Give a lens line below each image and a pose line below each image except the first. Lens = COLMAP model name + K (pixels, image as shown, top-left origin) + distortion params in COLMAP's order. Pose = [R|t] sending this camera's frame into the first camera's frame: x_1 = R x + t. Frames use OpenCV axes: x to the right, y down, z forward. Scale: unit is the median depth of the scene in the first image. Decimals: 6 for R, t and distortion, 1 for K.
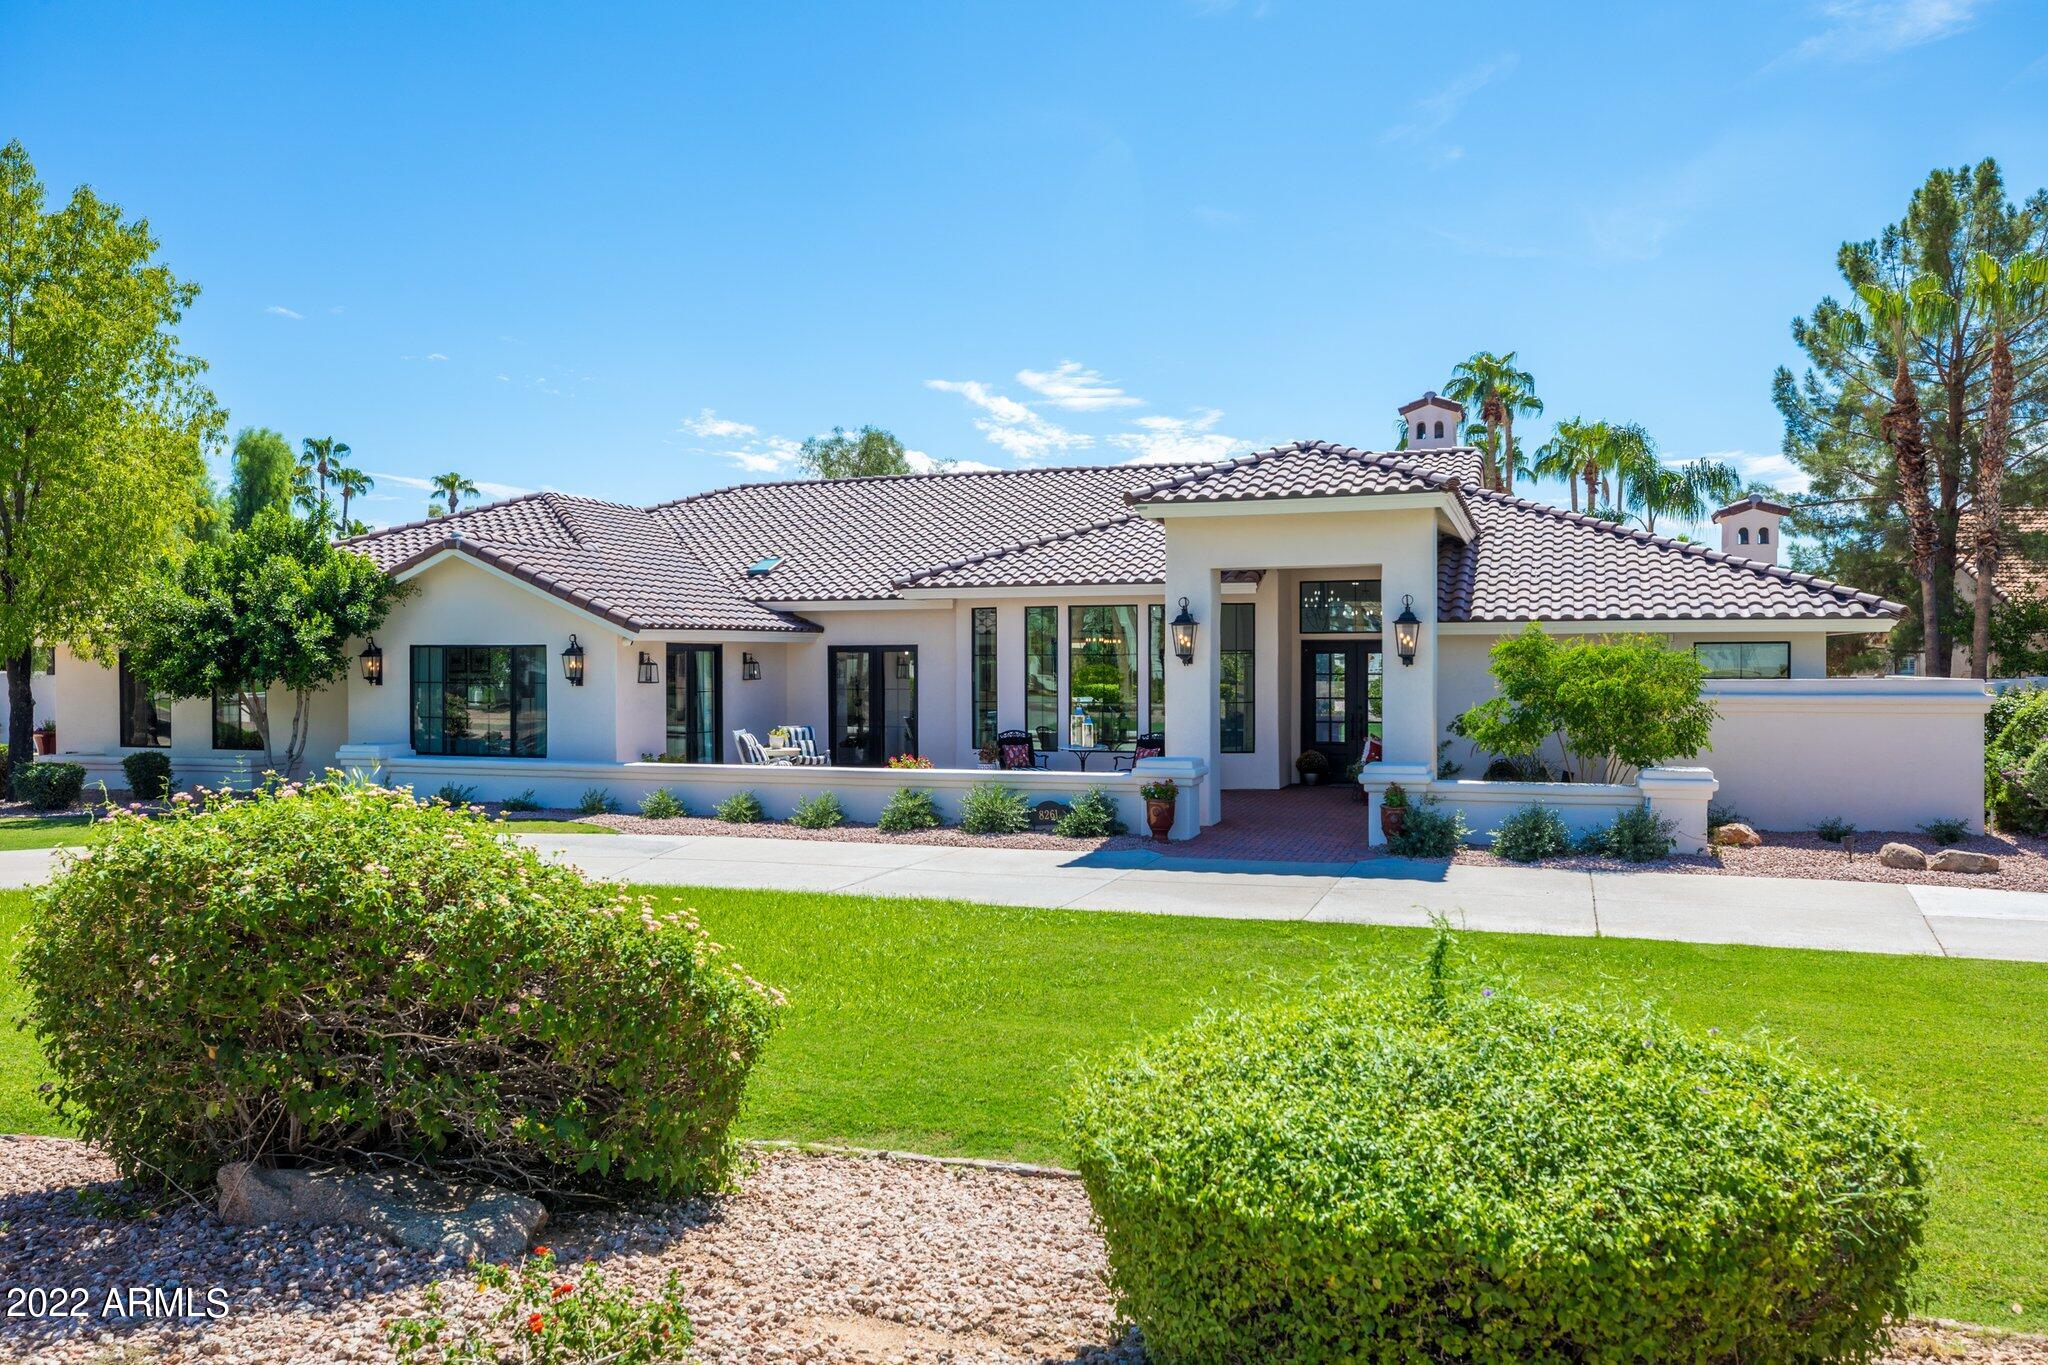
lens RADIAL K [[1548.2, 0, 1019.2], [0, 1548.2, 676.4], [0, 0, 1]] dist [-0.005211, 0.009593]
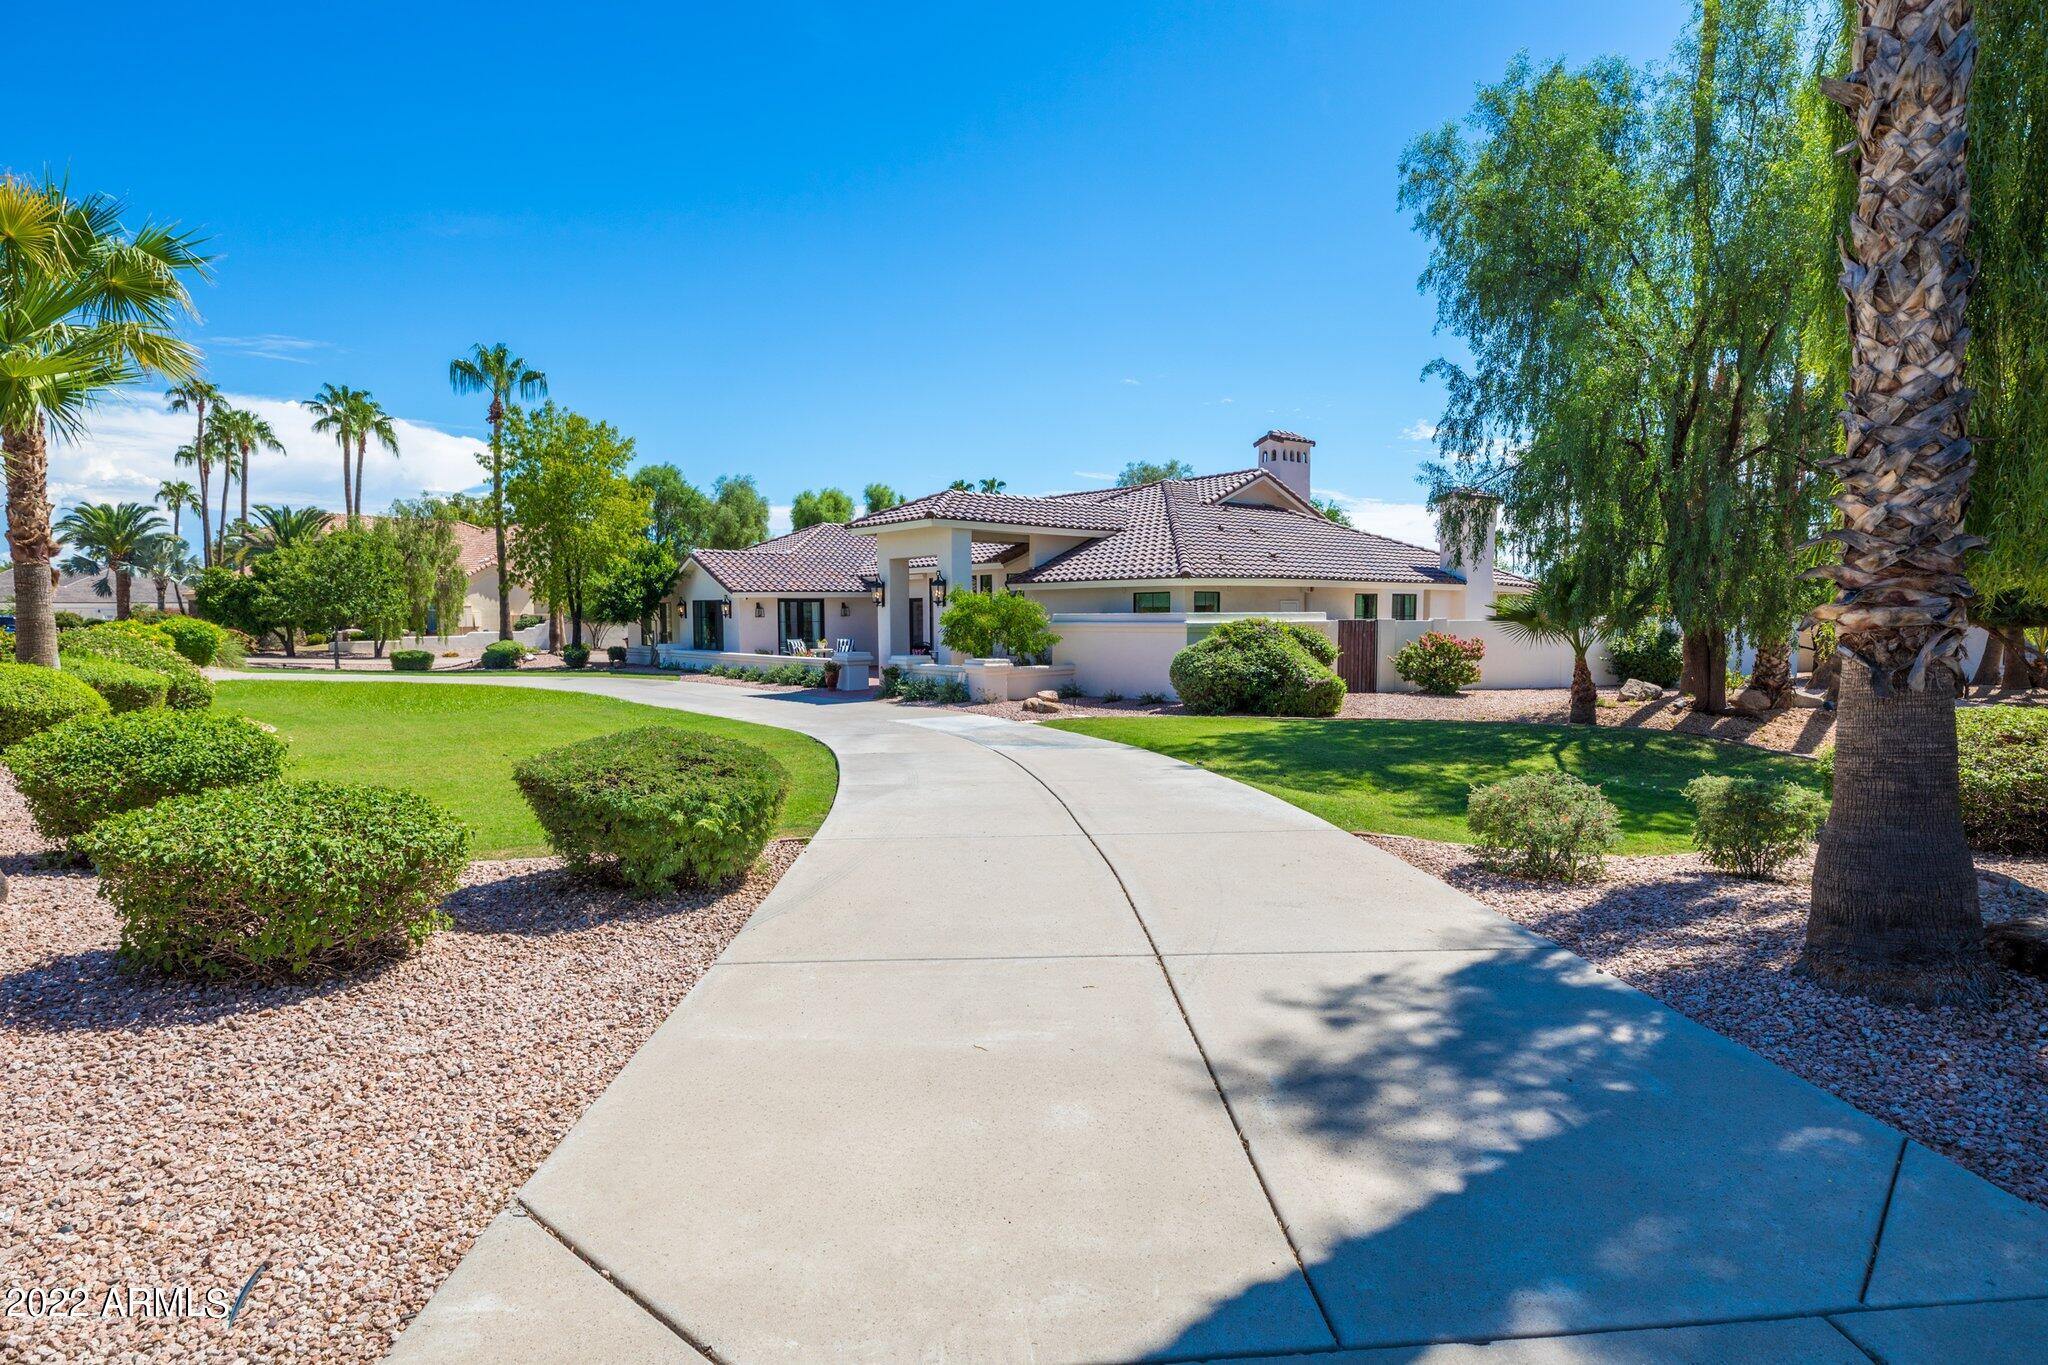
lens RADIAL K [[1114.8, 0, 1023.7], [0, 1114.8, 681.8], [0, 0, 1]] dist [0.003292, -0.000724]
pose [[0.843347, 0.031804, -0.536427, 0.918812], [-0.002305, 0.998452, 0.055572, 0.007353], [0.537364, -0.045630, 0.842115, -0.114319]]
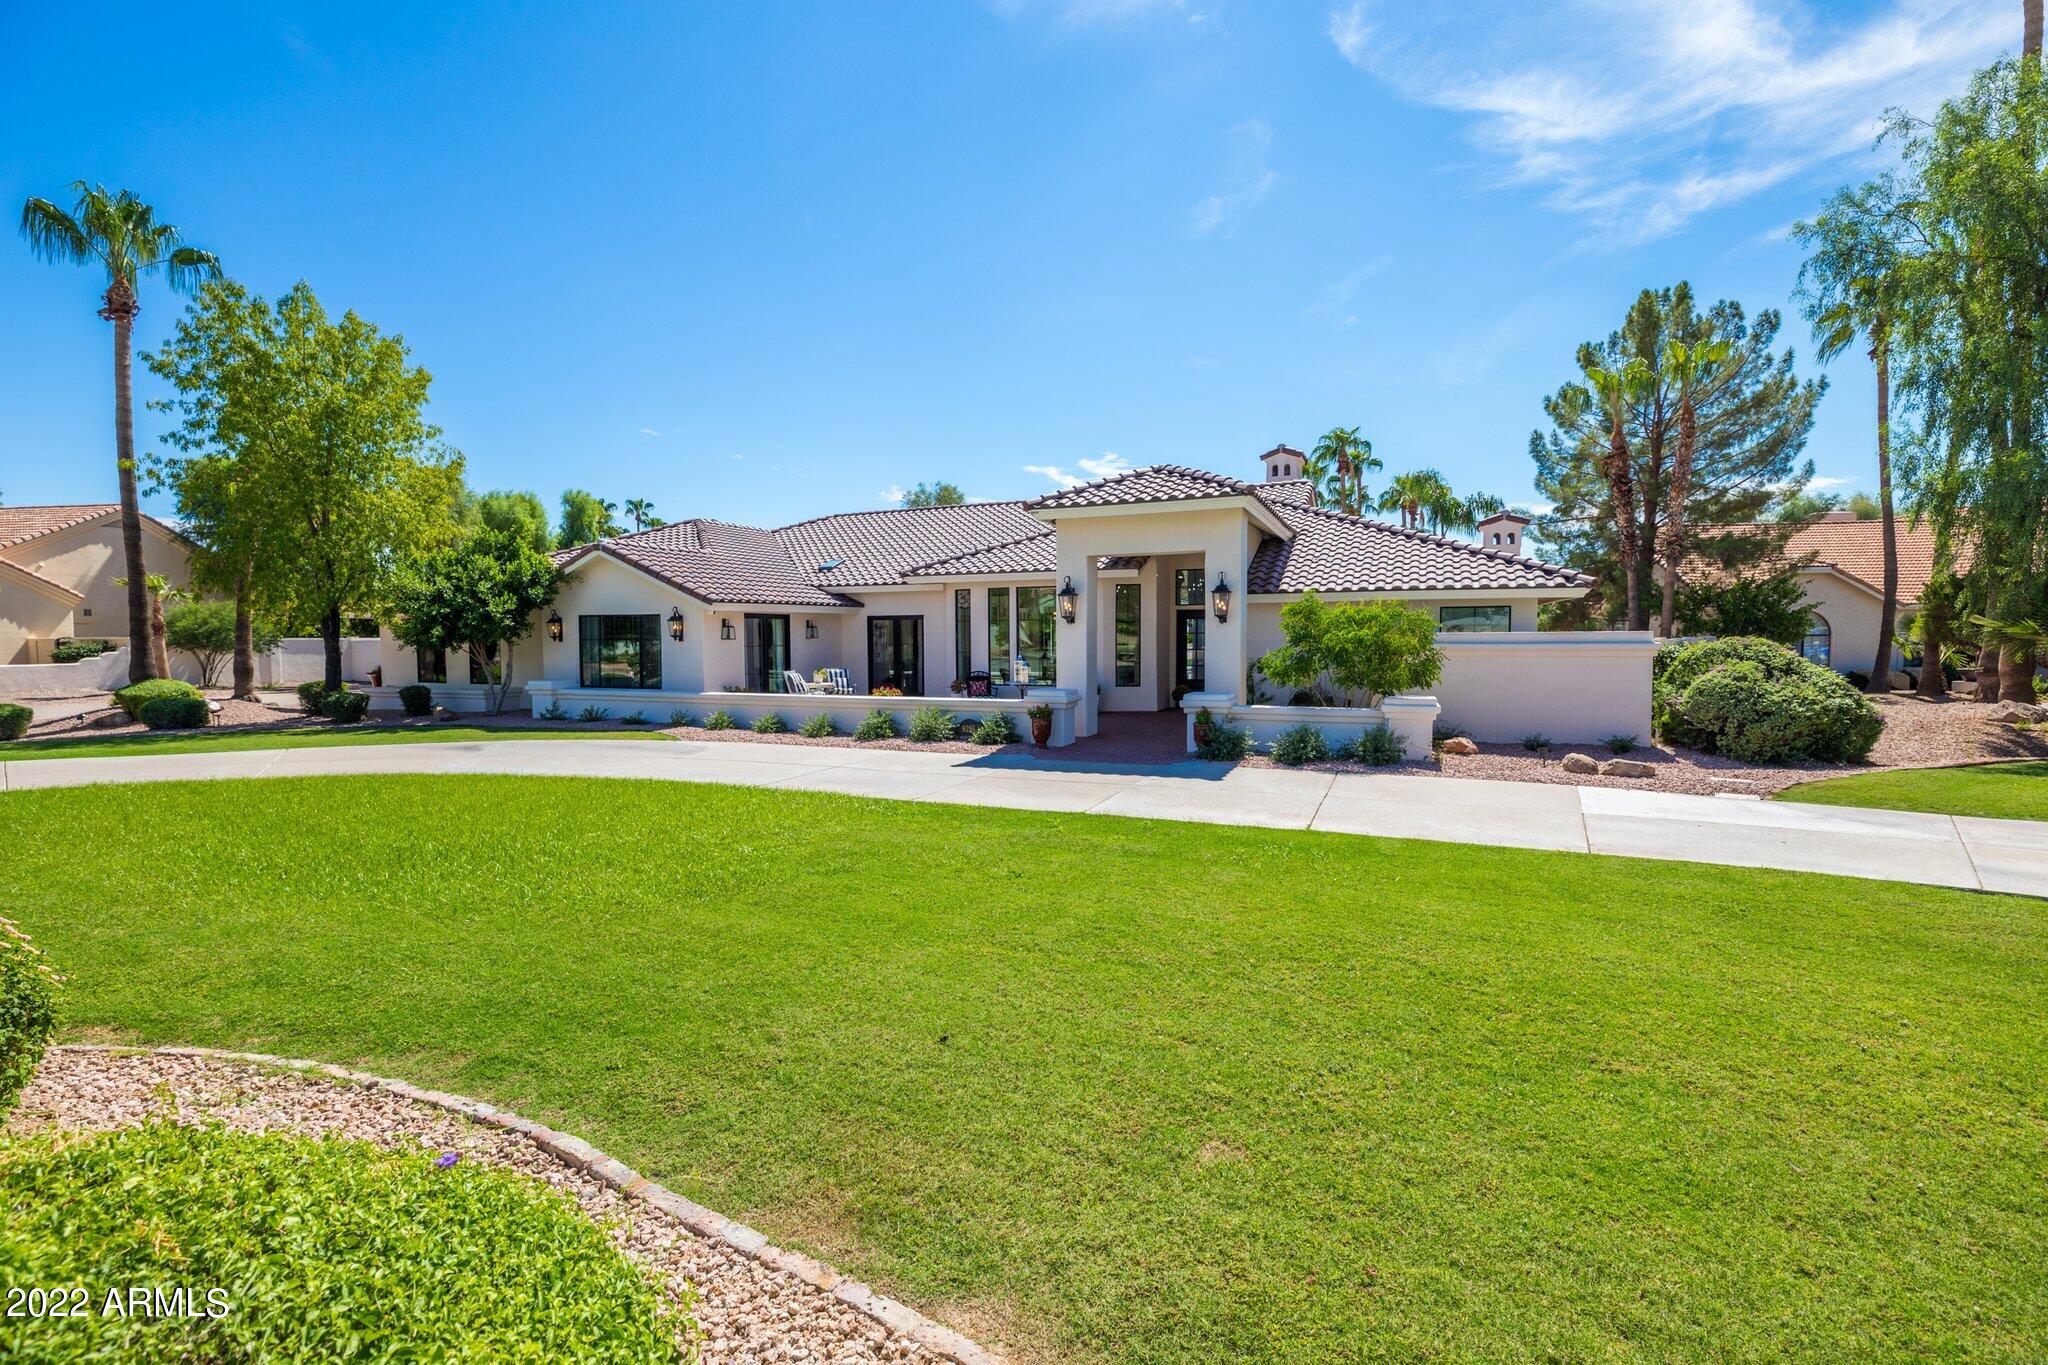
lens RADIAL K [[915.7, 0, 1018.6], [0, 915.7, 682.0], [0, 0, 1]] dist [0.001564, -0.000343]
pose [[0.997530, 0.000673, -0.070236, 0.105066], [0.002270, 0.999122, 0.041822, 0.009268], [0.070202, -0.041878, 0.996653, 0.135105]]
